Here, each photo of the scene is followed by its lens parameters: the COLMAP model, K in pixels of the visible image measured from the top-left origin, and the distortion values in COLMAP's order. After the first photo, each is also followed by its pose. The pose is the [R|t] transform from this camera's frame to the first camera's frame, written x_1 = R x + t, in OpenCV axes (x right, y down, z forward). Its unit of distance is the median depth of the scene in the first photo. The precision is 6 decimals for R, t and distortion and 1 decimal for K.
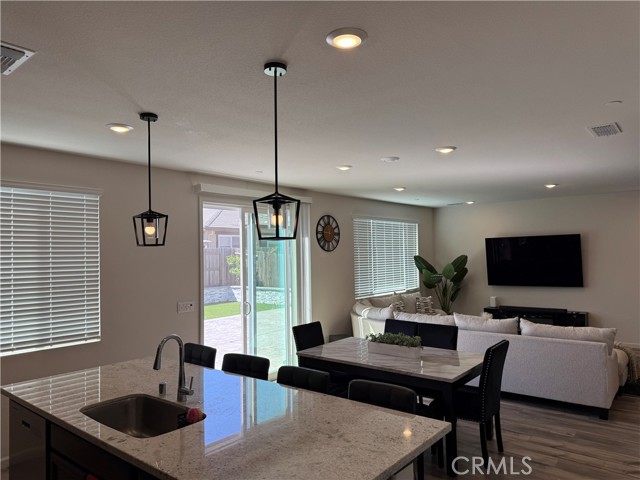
lens RADIAL K [[447.5, 0, 320.0], [0, 447.5, 240.0], [0, 0, 1]] dist [0.104532, -0.135913]
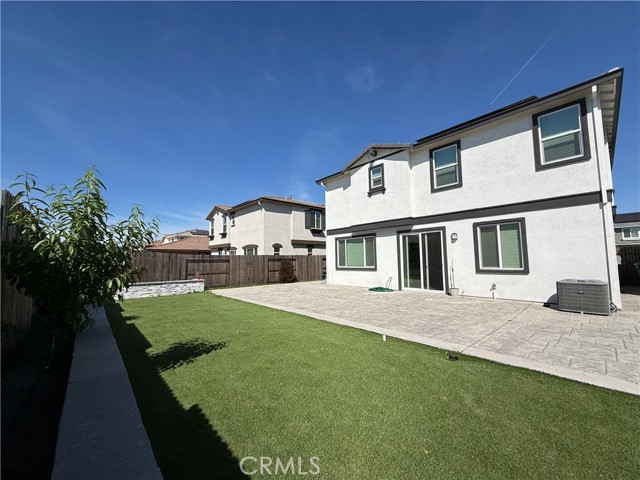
lens RADIAL K [[256.1, 0, 320.0], [0, 256.1, 240.0], [0, 0, 1]] dist [0.000013, -0.000001]
pose [[0.138495, 0.102326, 0.985063, -1.492631], [-0.020545, 0.994731, -0.100442, 0.123884], [-0.990150, -0.006327, 0.139868, 1.090316]]
